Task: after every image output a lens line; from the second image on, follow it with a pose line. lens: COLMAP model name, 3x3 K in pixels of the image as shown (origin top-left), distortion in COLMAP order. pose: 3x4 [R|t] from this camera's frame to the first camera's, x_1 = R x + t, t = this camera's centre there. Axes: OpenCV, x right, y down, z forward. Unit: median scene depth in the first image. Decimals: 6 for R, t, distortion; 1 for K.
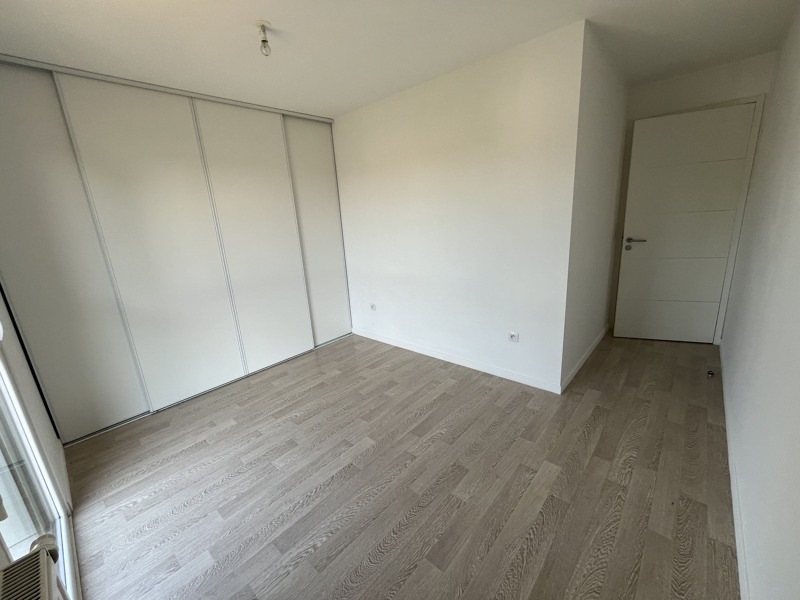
lens RADIAL K [[325.0, 0, 399.4], [0, 325.0, 293.1], [0, 0, 1]] dist [-0.001832, -0.000225]
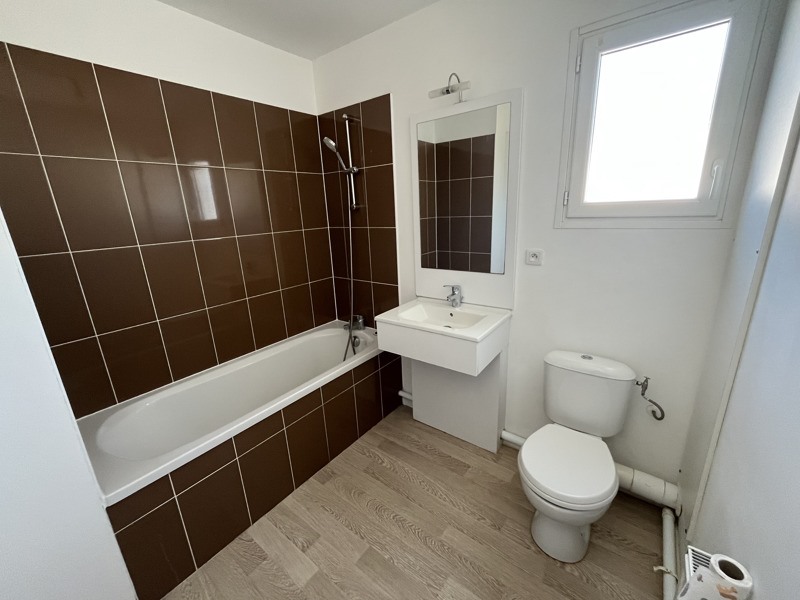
lens RADIAL K [[325.0, 0, 401.0], [0, 325.0, 306.8], [0, 0, 1]] dist [-0.001832, -0.000225]
pose [[0.092397, 0.355014, -0.930284, 0.633576], [-0.196689, 0.922379, 0.332461, -0.212673], [0.976102, 0.152259, 0.155052, 0.658873]]
